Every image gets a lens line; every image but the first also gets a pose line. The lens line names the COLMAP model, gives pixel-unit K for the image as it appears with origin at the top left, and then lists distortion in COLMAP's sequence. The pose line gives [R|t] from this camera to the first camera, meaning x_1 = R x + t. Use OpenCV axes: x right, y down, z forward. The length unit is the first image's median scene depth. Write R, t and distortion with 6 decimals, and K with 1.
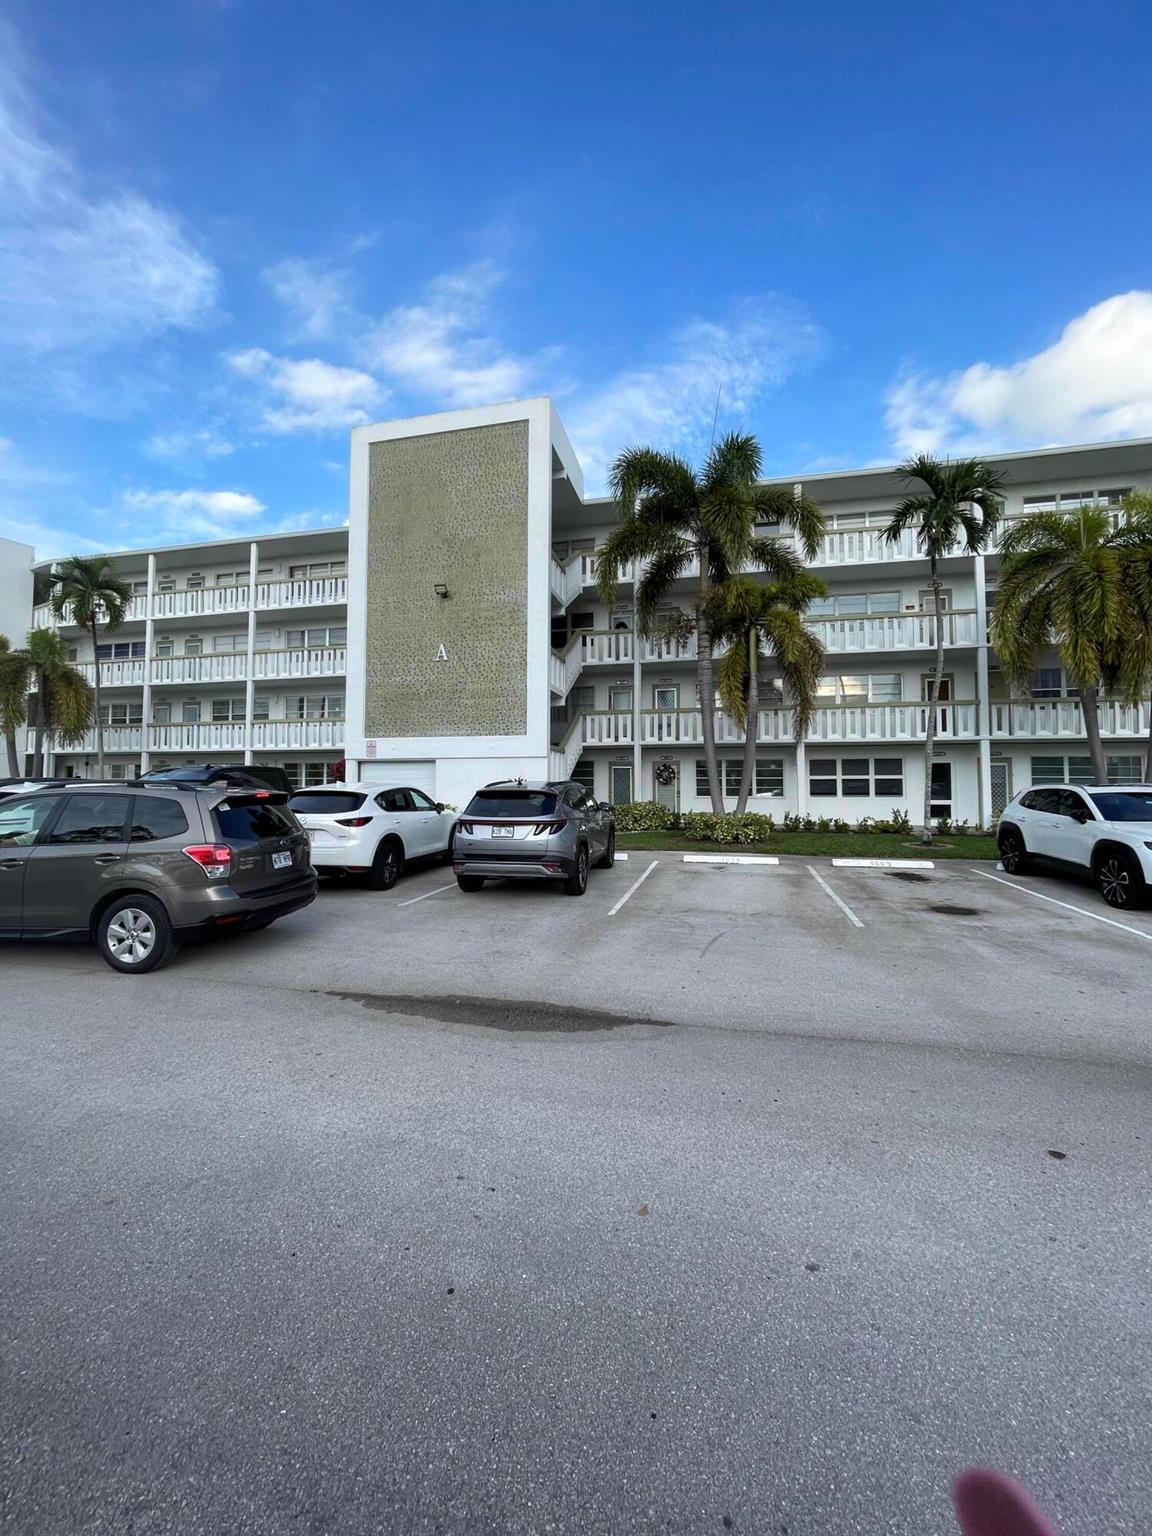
lens RADIAL K [[626.8, 0, 573.7], [0, 626.8, 762.2], [0, 0, 1]] dist [-0.017887, 0.010282]
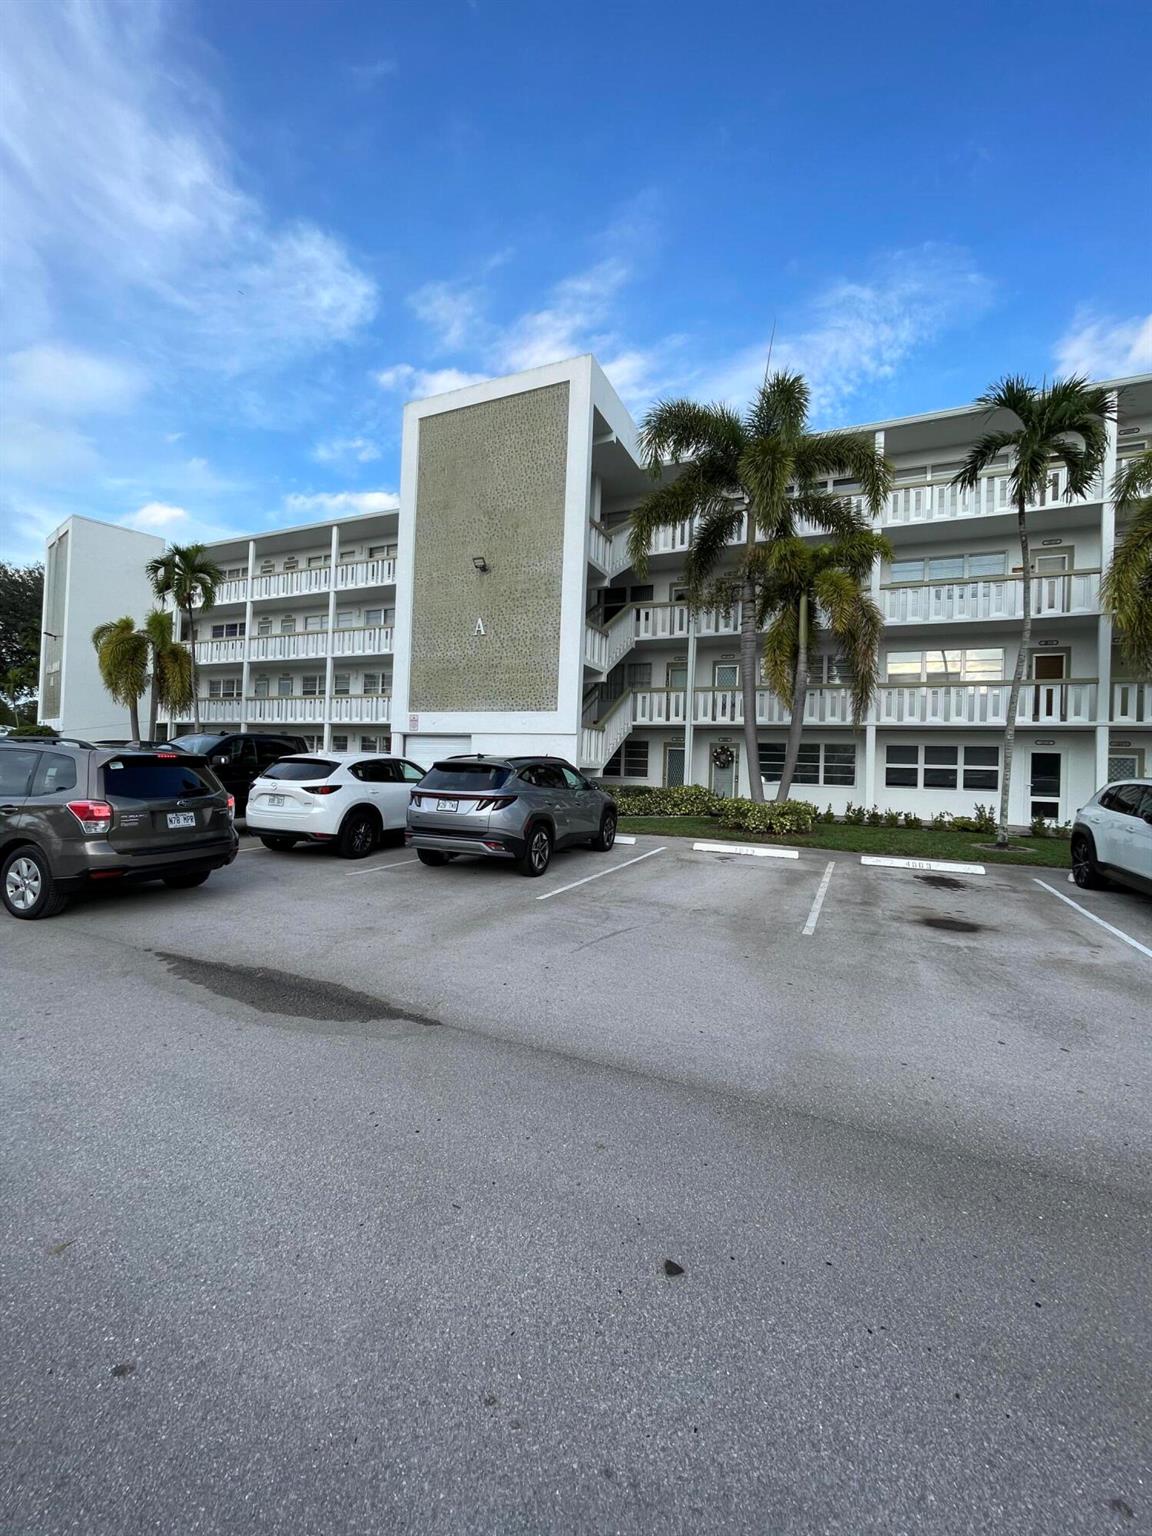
lens RADIAL K [[626.8, 0, 573.7], [0, 626.8, 762.2], [0, 0, 1]] dist [-0.017887, 0.010282]
pose [[0.980910, 0.031549, -0.191884, 0.133199], [-0.026275, 0.999206, 0.029966, 0.005656], [0.192677, -0.024353, 0.980960, 0.049697]]
